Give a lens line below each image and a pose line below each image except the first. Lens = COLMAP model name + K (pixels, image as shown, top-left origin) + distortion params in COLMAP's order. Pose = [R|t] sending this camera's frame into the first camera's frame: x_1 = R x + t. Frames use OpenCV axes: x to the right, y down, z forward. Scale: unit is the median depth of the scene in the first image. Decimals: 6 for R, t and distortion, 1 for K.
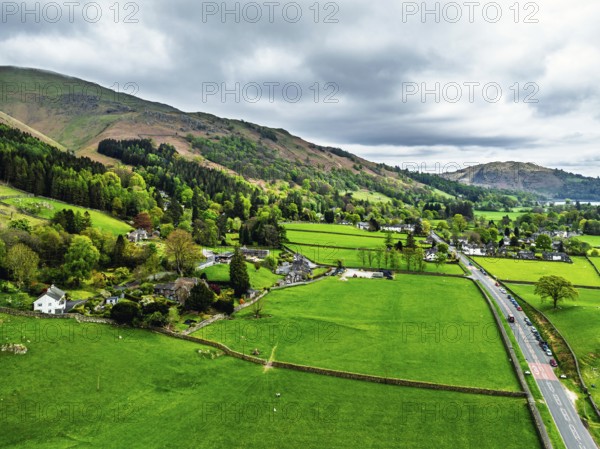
lens RADIAL K [[436.0, 0, 298.7], [0, 436.0, 161.2], [0, 0, 1]] dist [-0.037699, 0.000360]
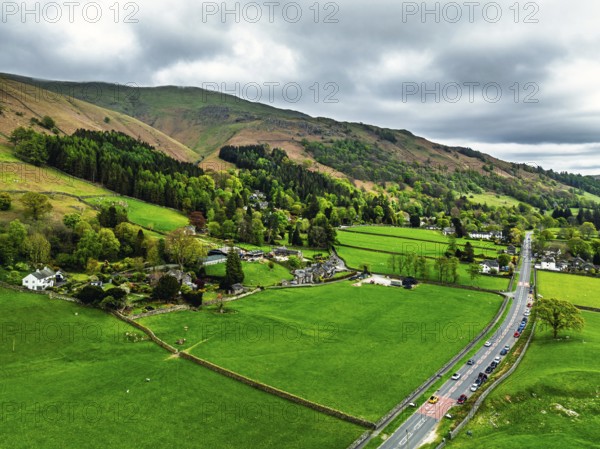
lens RADIAL K [[430.1, 0, 297.6], [0, 430.1, 156.8], [0, 0, 1]] dist [-0.030862, -0.002894]
pose [[0.941749, -0.019132, -0.335771, 0.099259], [0.013949, 0.999744, -0.017841, 0.000339], [0.336026, 0.012118, 0.941775, 0.015939]]
